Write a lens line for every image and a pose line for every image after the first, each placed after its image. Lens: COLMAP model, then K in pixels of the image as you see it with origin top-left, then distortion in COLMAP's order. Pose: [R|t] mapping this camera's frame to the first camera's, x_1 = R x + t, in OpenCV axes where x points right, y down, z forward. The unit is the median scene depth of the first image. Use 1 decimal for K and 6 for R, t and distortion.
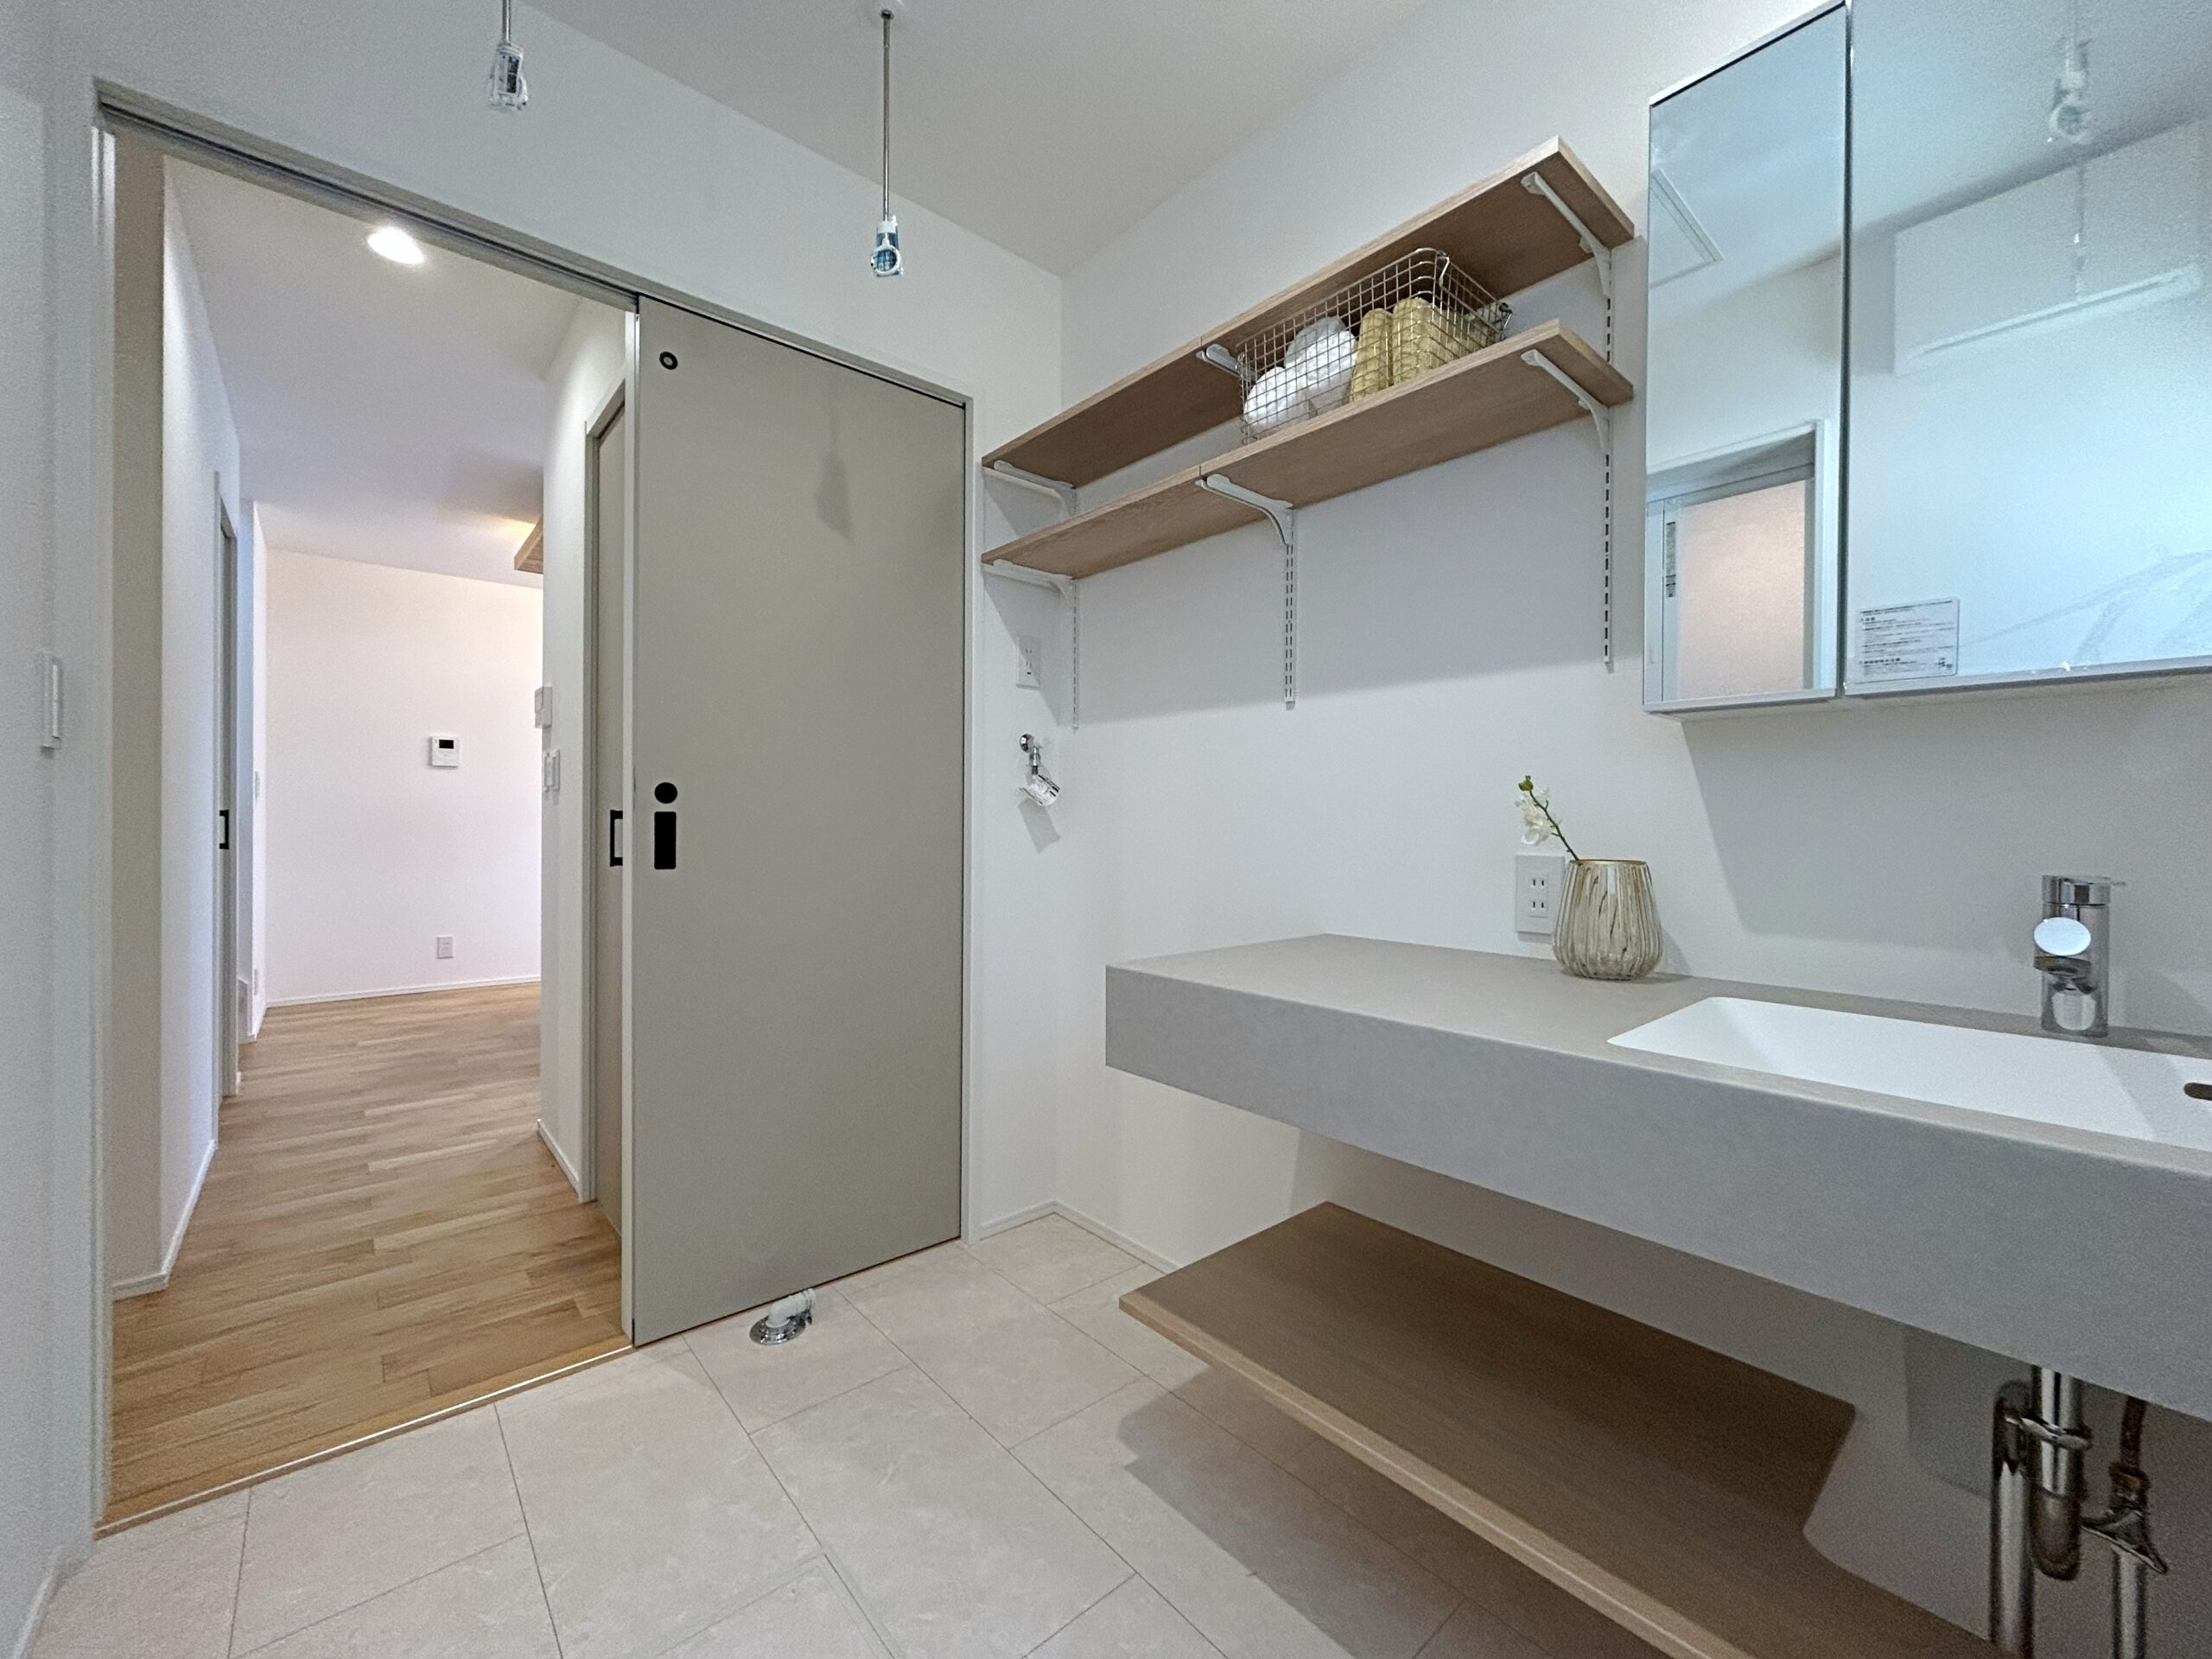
lens RADIAL K [[890.8, 0, 1103.4], [0, 890.8, 825.4], [0, 0, 1]] dist [-0.002511, 0.000598]
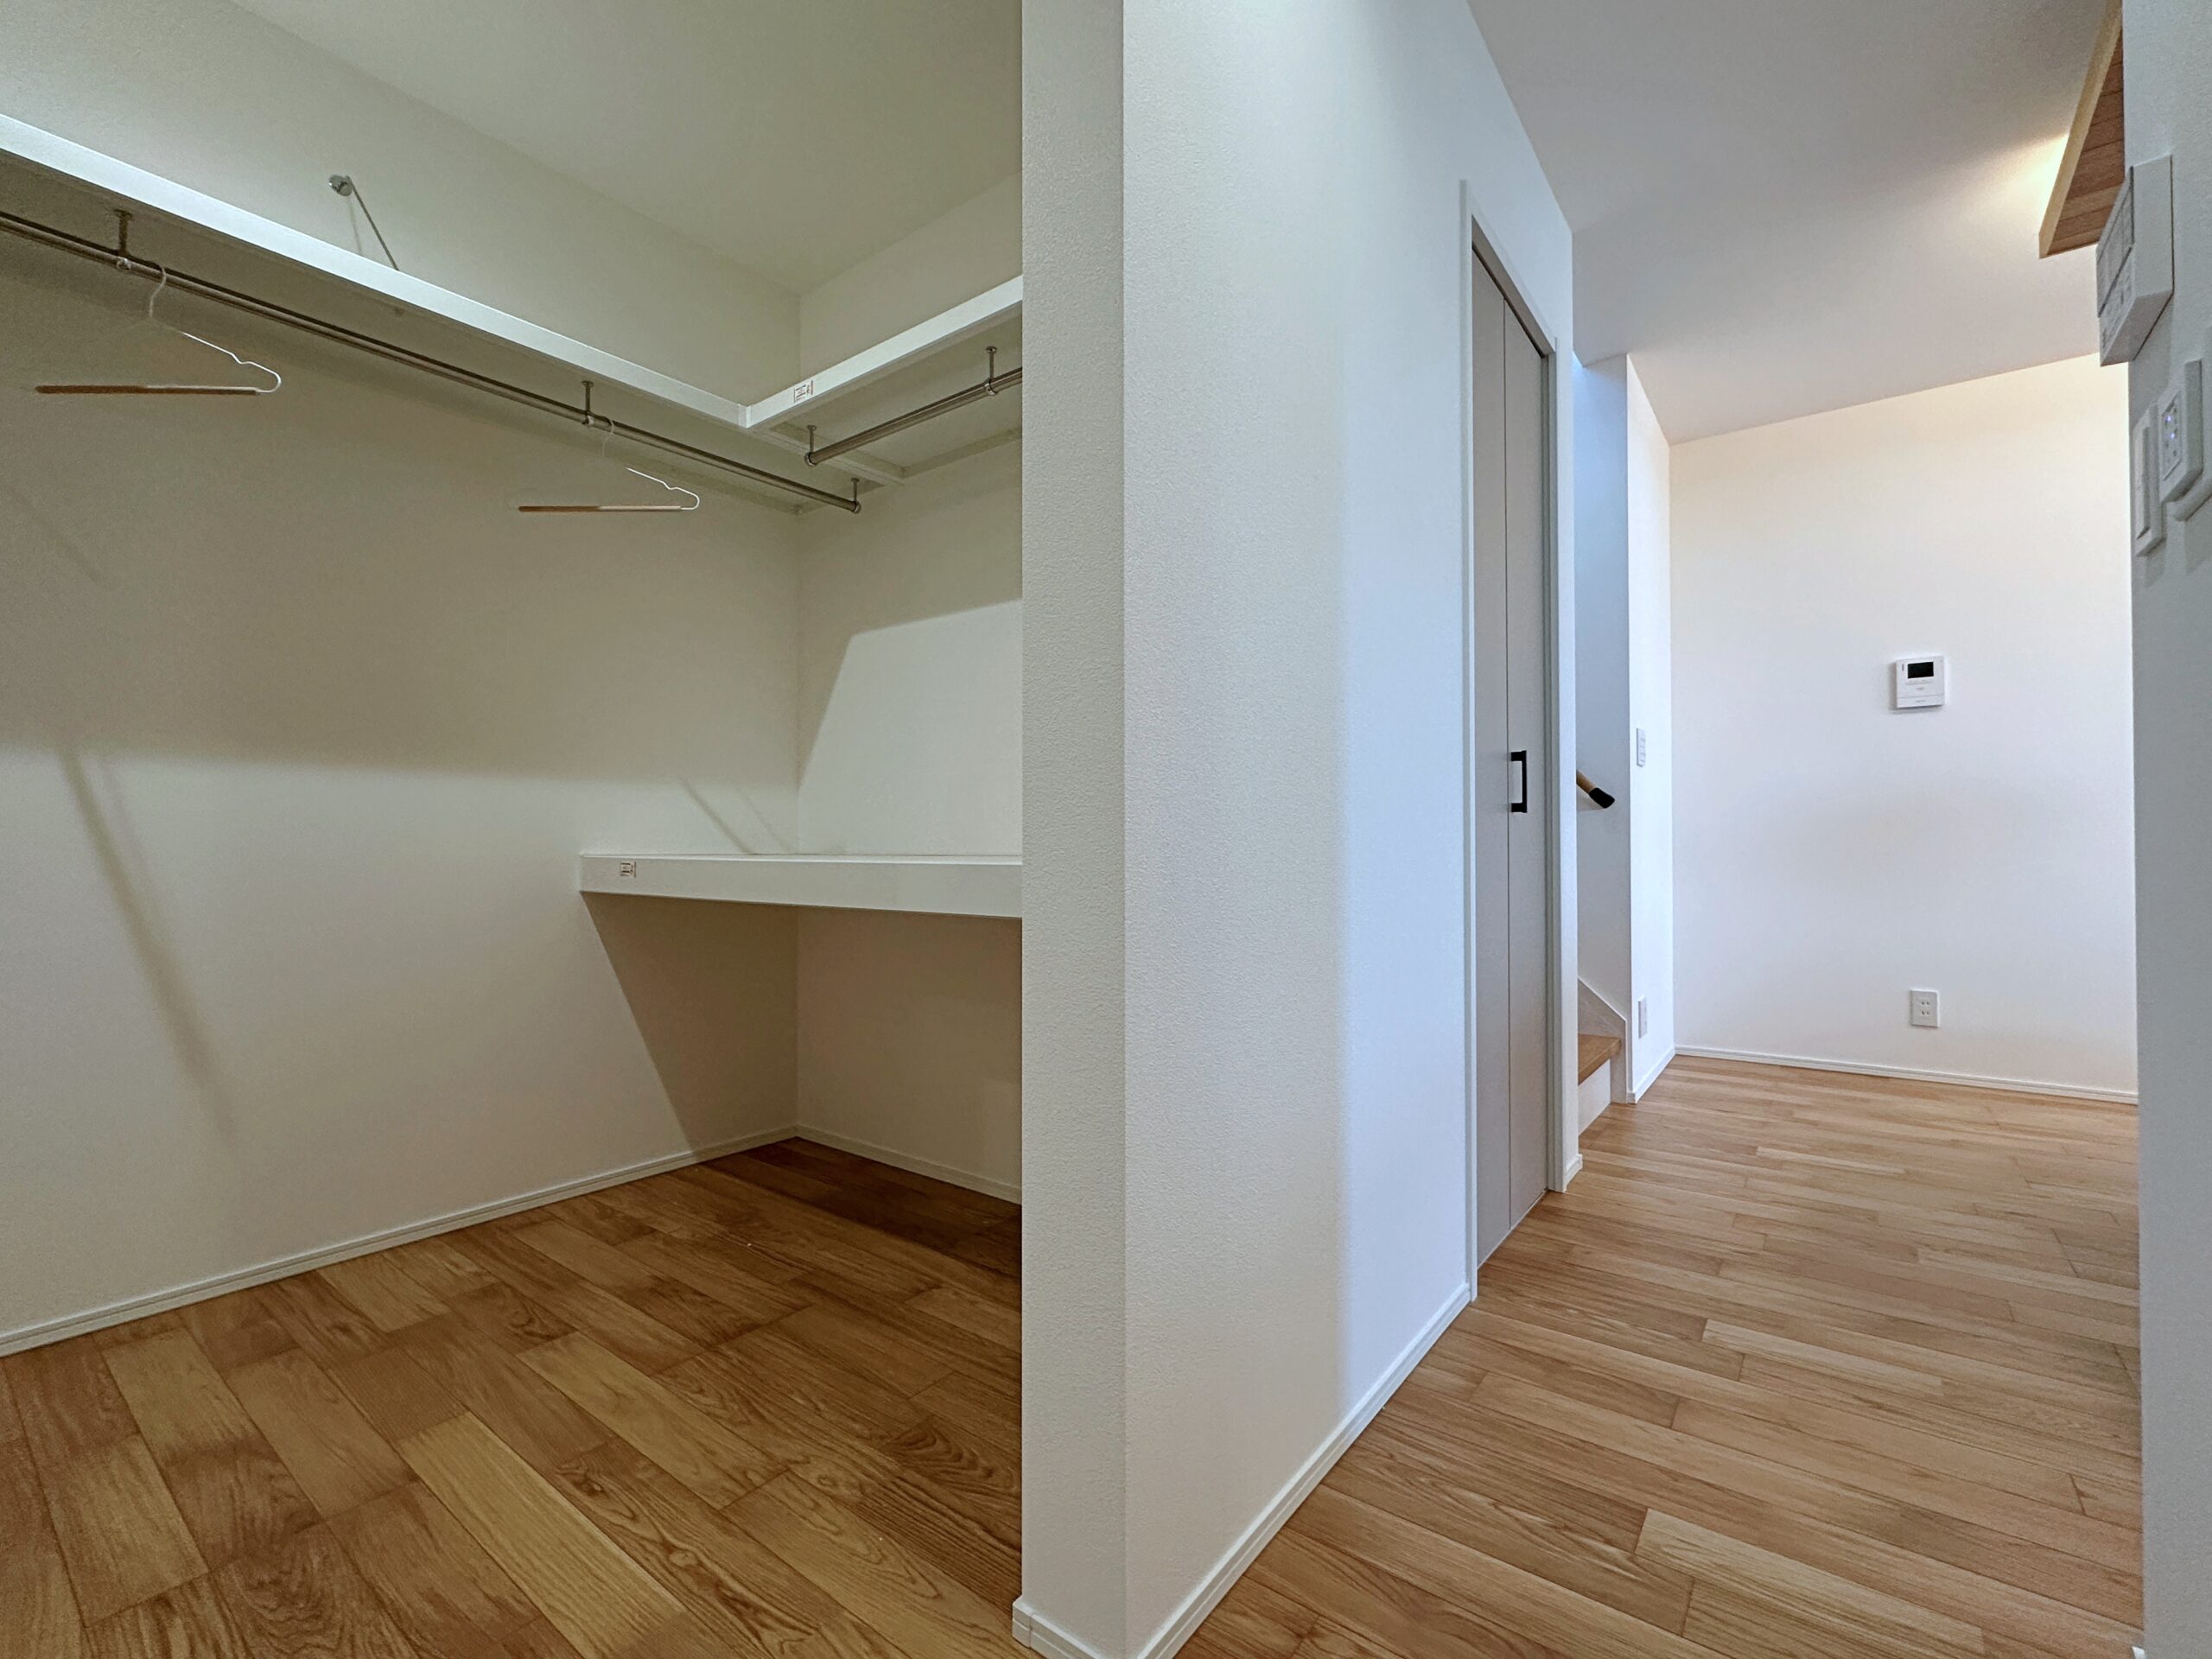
lens RADIAL K [[965.9, 0, 1125.4], [0, 965.9, 831.1], [0, 0, 1]] dist [-0.000752, 0.000170]
pose [[0.211145, -0.016086, -0.977322, -0.261726], [-0.005222, 0.999832, -0.017585, 0.037728], [0.977441, 0.008817, 0.211025, 0.408719]]
